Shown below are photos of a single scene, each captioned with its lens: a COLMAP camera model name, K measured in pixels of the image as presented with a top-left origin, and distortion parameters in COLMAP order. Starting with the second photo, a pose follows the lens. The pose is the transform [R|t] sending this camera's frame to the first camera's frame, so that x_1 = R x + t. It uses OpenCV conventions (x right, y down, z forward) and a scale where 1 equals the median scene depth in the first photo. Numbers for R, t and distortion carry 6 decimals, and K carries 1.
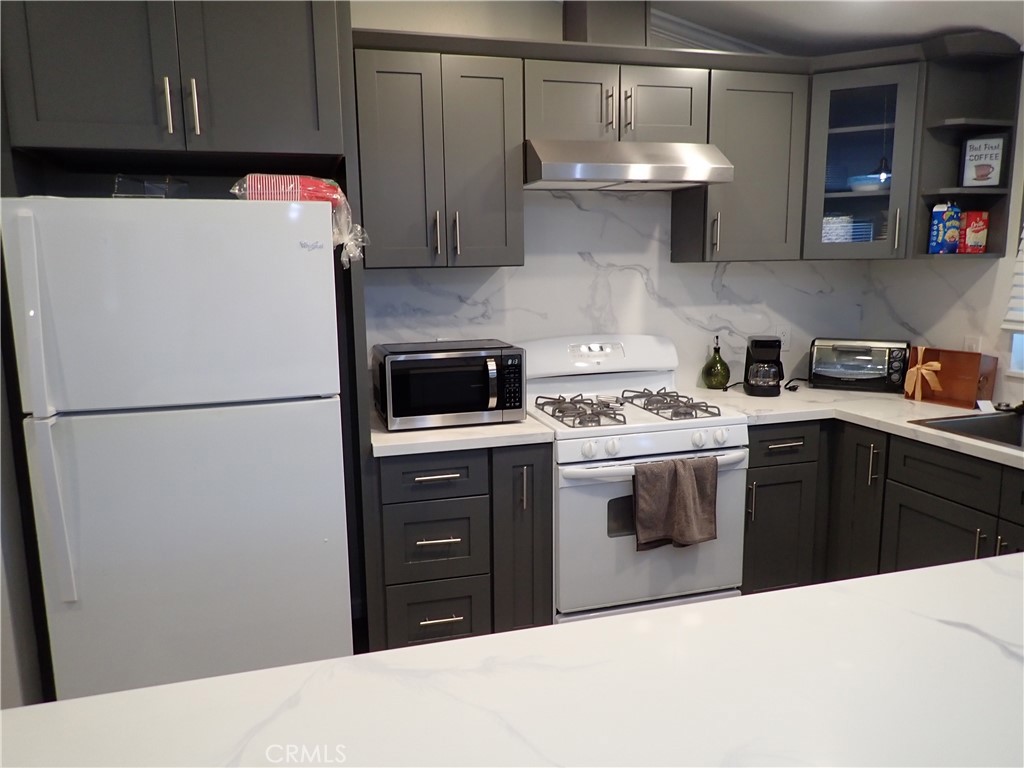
lens RADIAL K [[757.9, 0, 505.3], [0, 757.9, 384.8], [0, 0, 1]] dist [0.010944, -0.023009]
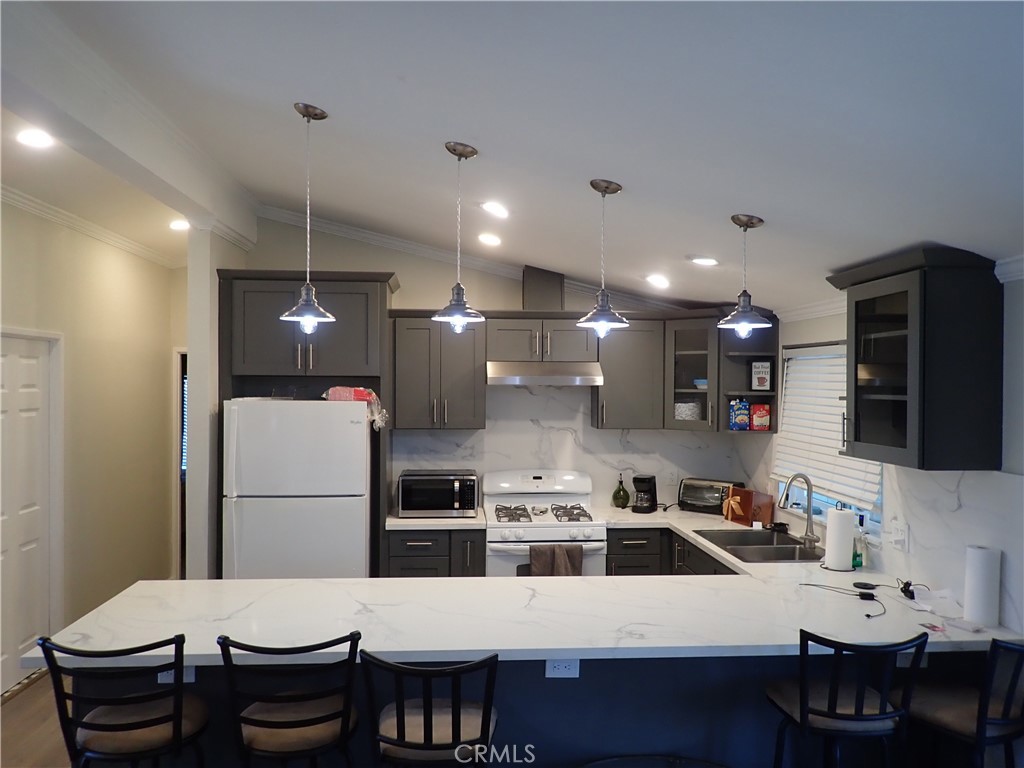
lens RADIAL K [[757.9, 0, 504.3], [0, 757.9, 388.8], [0, 0, 1]] dist [0.010944, -0.023009]
pose [[0.977176, 0.023276, -0.211154, 0.424865], [-0.054967, 0.987833, -0.145482, 0.005289], [0.205198, 0.153767, 0.966566, -0.692161]]
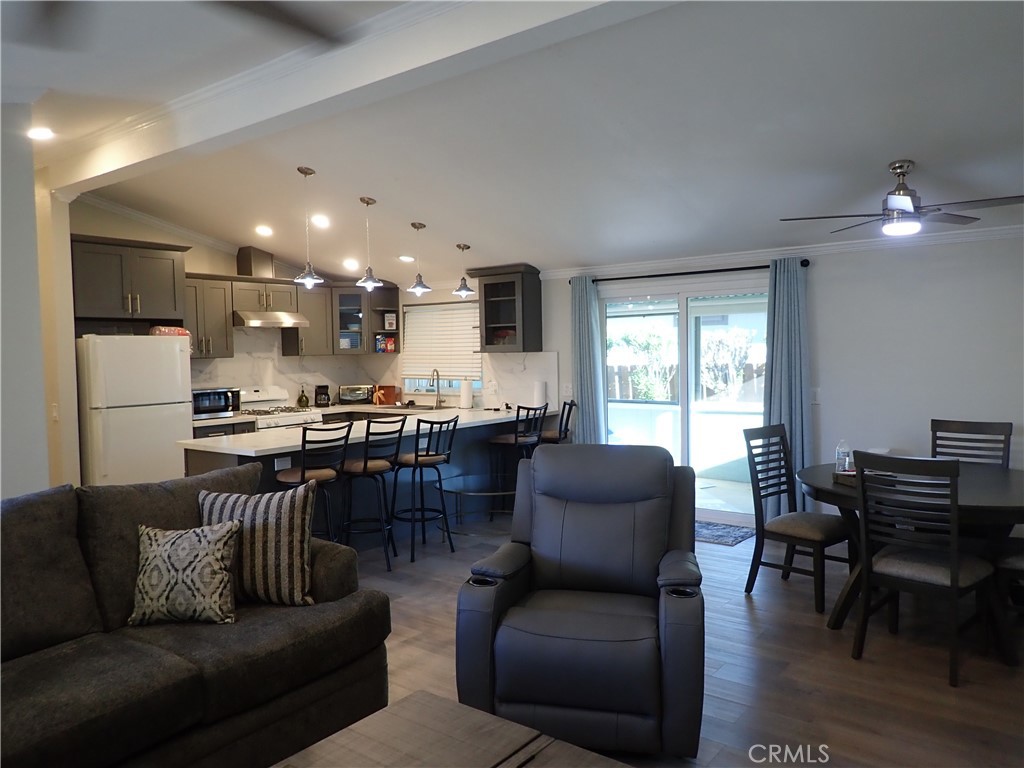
lens RADIAL K [[757.9, 0, 507.3], [0, 757.9, 386.0], [0, 0, 1]] dist [0.010944, -0.023009]
pose [[0.806153, -0.029082, 0.590992, -0.725348], [0.101752, 0.990726, -0.090045, 0.256397], [-0.582893, 0.132724, 0.801636, -1.539655]]
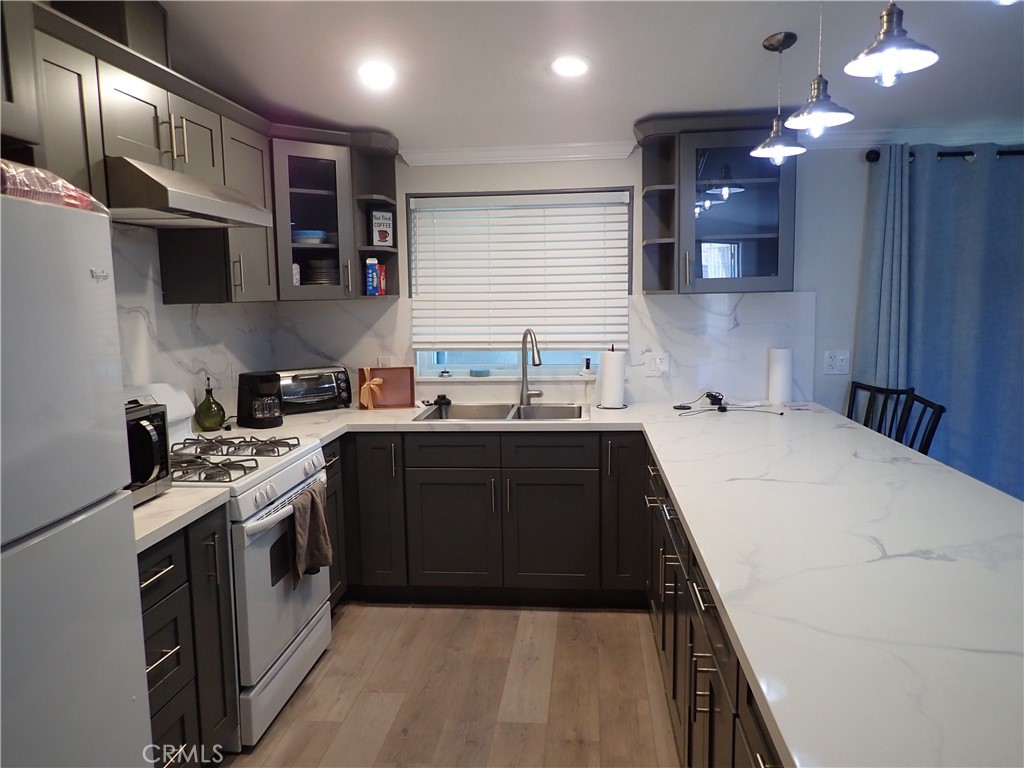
lens RADIAL K [[757.9, 0, 507.7], [0, 757.9, 382.0], [0, 0, 1]] dist [0.010944, -0.023009]
pose [[0.377876, -0.100385, 0.920398, -0.553629], [0.162083, 0.985925, 0.040988, -0.040963], [-0.911559, 0.133693, 0.388828, 0.296685]]
